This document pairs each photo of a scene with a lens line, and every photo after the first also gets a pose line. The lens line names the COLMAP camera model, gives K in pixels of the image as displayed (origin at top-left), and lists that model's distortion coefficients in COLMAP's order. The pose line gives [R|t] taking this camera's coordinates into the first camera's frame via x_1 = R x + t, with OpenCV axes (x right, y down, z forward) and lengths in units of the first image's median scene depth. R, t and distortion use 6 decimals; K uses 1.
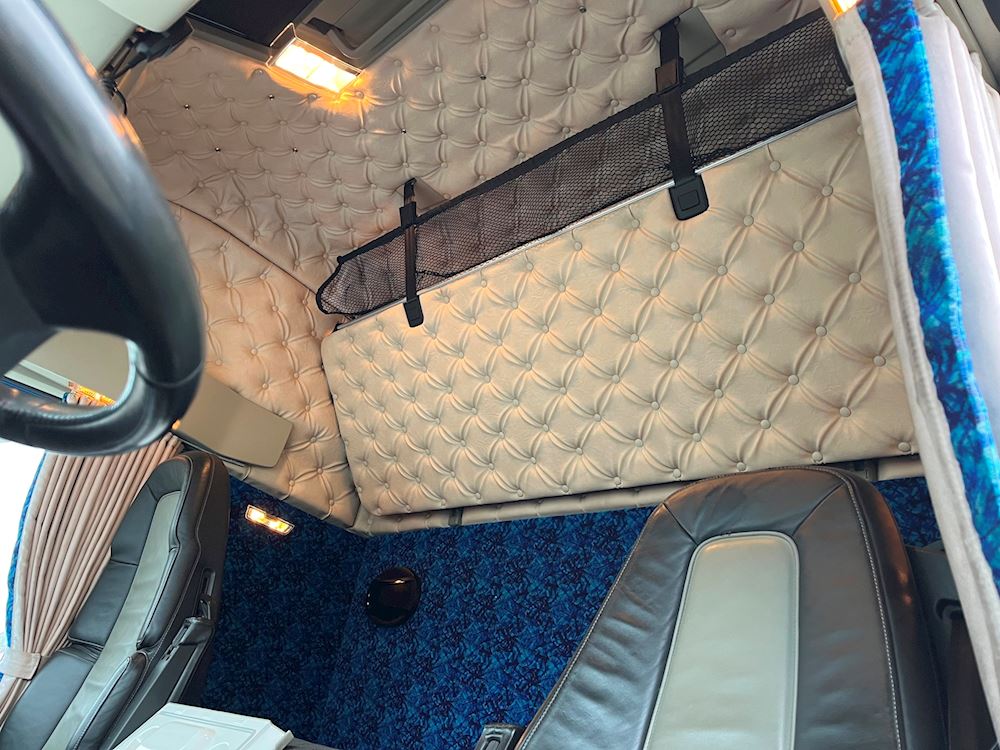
lens RADIAL K [[743.7, 0, 493.3], [0, 743.7, 361.4], [0, 0, 1]] dist [0.080114, -0.123510]
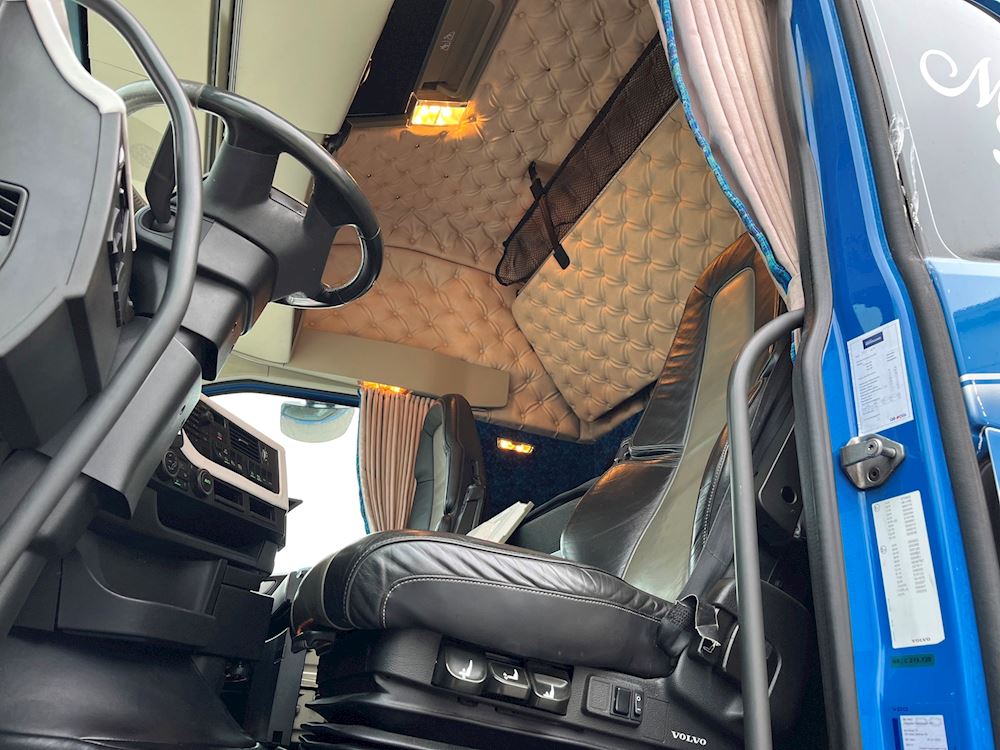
lens RADIAL K [[743.7, 0, 493.3], [0, 743.7, 361.4], [0, 0, 1]] dist [0.080114, -0.123510]
pose [[0.901604, -0.305929, -0.305806, 0.124097], [0.306776, 0.950642, -0.046560, 0.125944], [0.304956, -0.051835, 0.950955, -0.280546]]
